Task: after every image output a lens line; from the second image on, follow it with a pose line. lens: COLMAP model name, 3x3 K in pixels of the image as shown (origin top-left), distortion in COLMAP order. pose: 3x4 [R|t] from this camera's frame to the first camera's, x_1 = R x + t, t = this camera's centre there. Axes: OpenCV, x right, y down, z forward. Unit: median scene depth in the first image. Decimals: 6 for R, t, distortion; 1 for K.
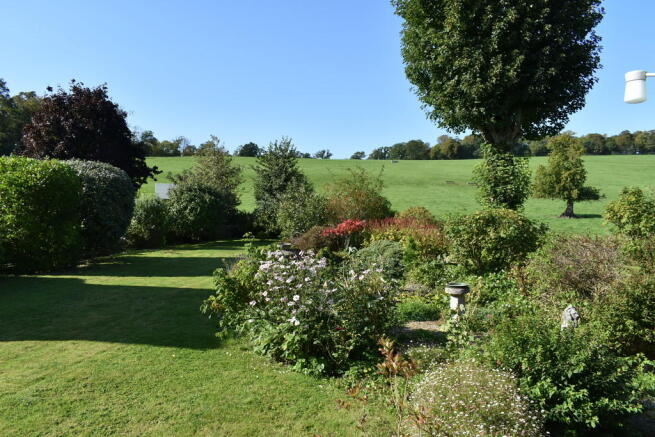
lens RADIAL K [[503.2, 0, 326.5], [0, 503.2, 220.1], [0, 0, 1]] dist [-0.028727, 0.010311]
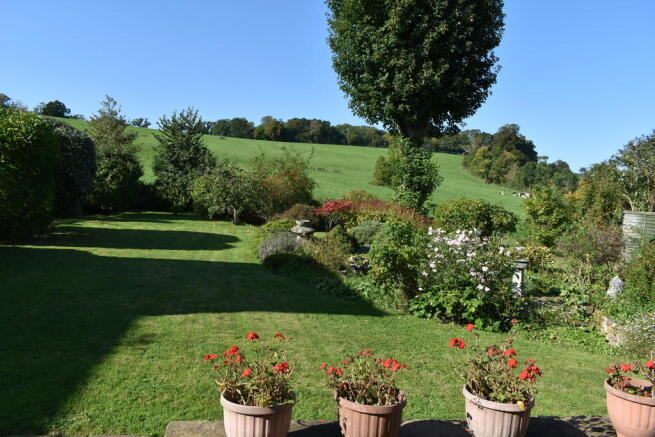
lens RADIAL K [[503.2, 0, 328.8], [0, 503.2, 218.4], [0, 0, 1]] dist [-0.028727, 0.010311]
pose [[0.933044, 0.041083, 0.357409, -0.241582], [-0.055243, 0.998037, 0.029494, 0.005290], [-0.355496, -0.047263, 0.933482, 0.002428]]
